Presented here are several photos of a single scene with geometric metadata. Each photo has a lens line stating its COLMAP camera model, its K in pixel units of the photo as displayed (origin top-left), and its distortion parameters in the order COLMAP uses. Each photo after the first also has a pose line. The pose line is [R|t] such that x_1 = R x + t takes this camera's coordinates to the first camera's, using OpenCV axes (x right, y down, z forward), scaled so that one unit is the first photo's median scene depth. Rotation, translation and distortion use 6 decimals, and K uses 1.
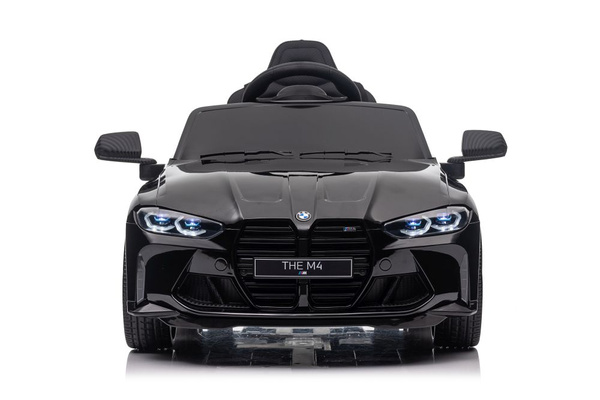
lens RADIAL K [[1699.6, 0, 300.7], [0, 1699.6, 200.1], [0, 0, 1]] dist [-0.177447, 0.000000]
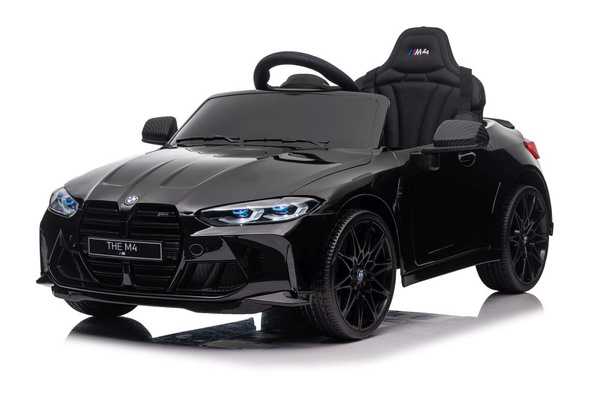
lens RADIAL K [[1699.6, 0, 300.6], [0, 1699.6, 199.5], [0, 0, 1]] dist [-0.177447, 0.000000]
pose [[0.856116, 0.039879, -0.515243, 0.628002], [-0.032467, 0.999199, 0.023391, -0.018868], [0.515763, -0.003297, 0.856725, 0.146703]]
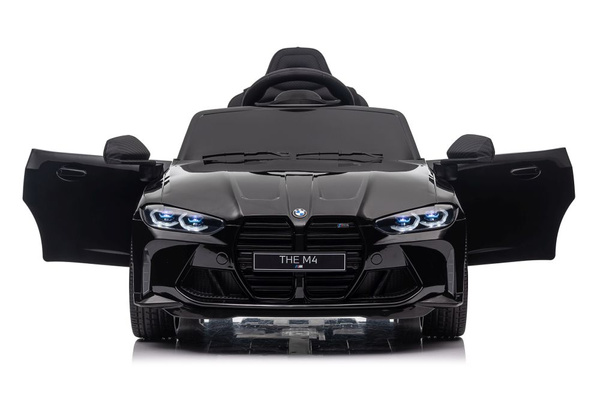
lens RADIAL K [[1643.8, 0, 299.7], [0, 1643.8, 200.1], [0, 0, 1]] dist [-0.131758, 0.000000]
pose [[0.999994, 0.001326, 0.003154, -0.001641], [-0.001323, 0.999999, -0.000934, 0.002217], [-0.003155, 0.000930, 0.999995, -0.028174]]
